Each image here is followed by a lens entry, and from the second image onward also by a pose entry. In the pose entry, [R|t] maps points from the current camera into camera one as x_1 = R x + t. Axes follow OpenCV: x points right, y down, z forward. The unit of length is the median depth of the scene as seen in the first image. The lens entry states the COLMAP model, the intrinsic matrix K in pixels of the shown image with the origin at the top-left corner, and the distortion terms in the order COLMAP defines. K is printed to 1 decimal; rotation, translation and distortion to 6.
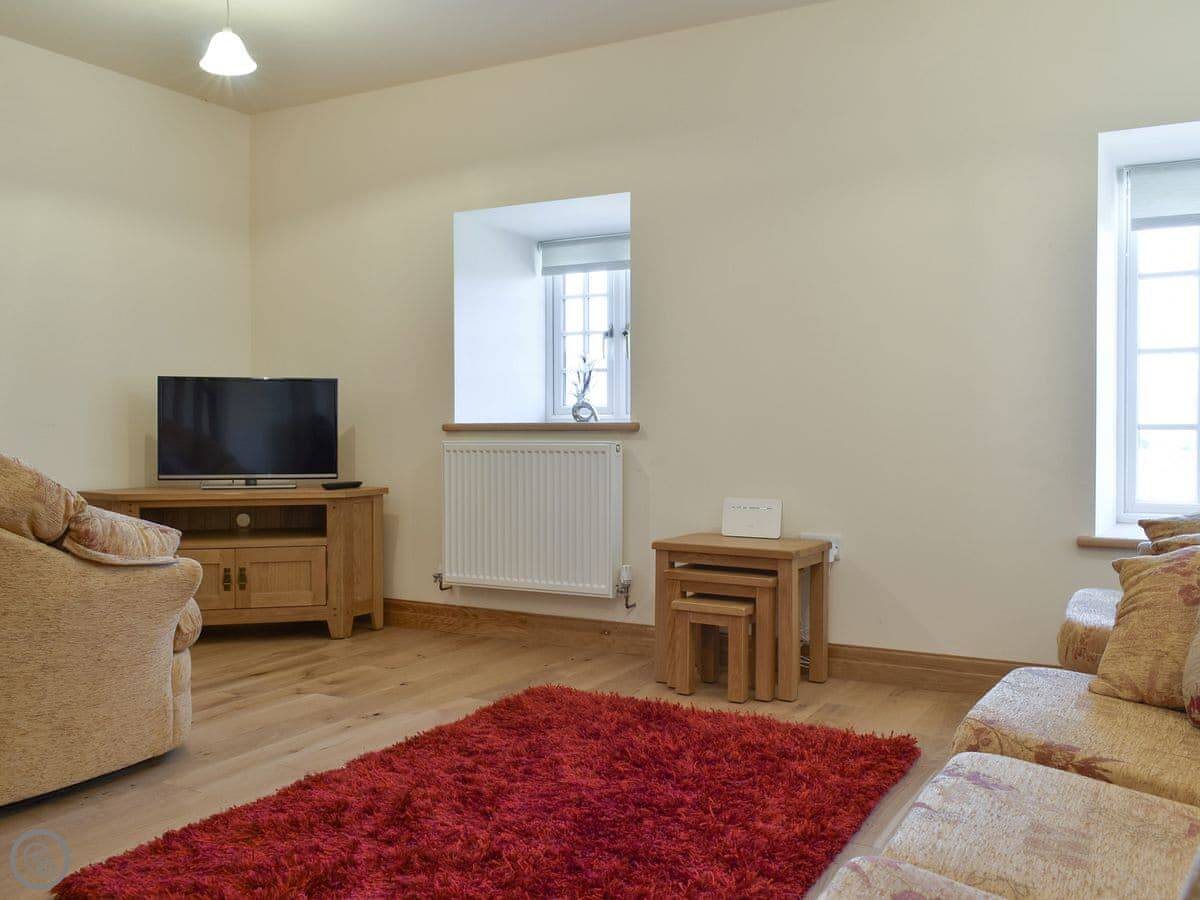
lens RADIAL K [[1012.6, 0, 600.0], [0, 1012.6, 450.0], [0, 0, 1]] dist [-0.017965, -0.000717]
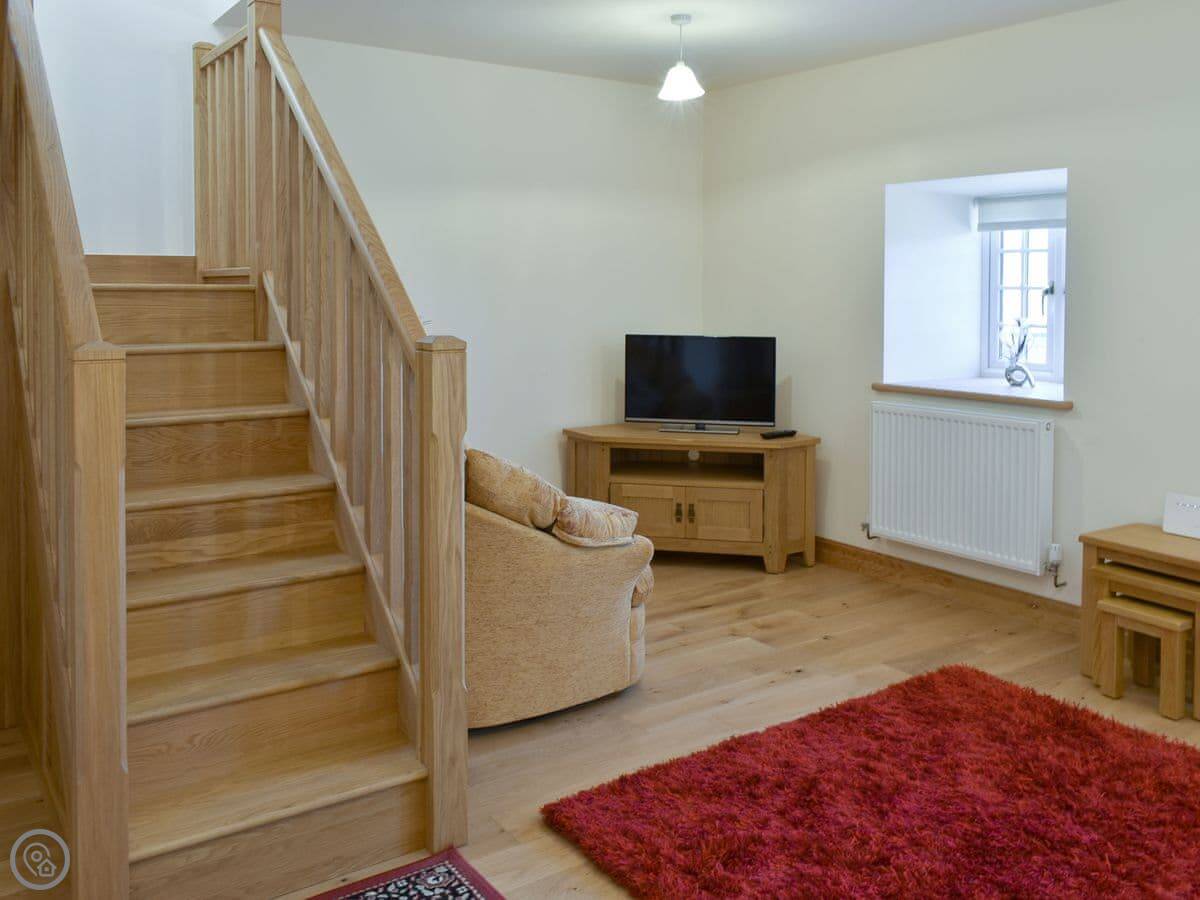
lens RADIAL K [[1009.6, 0, 597.6], [0, 1009.6, 329.7], [0, 0, 1]] dist [0.003224, 0.013961]
pose [[0.901960, 0.018391, -0.431429, 0.057308], [-0.009766, 0.999706, 0.022198, -0.146824], [0.431710, -0.015809, 0.901874, -0.108454]]
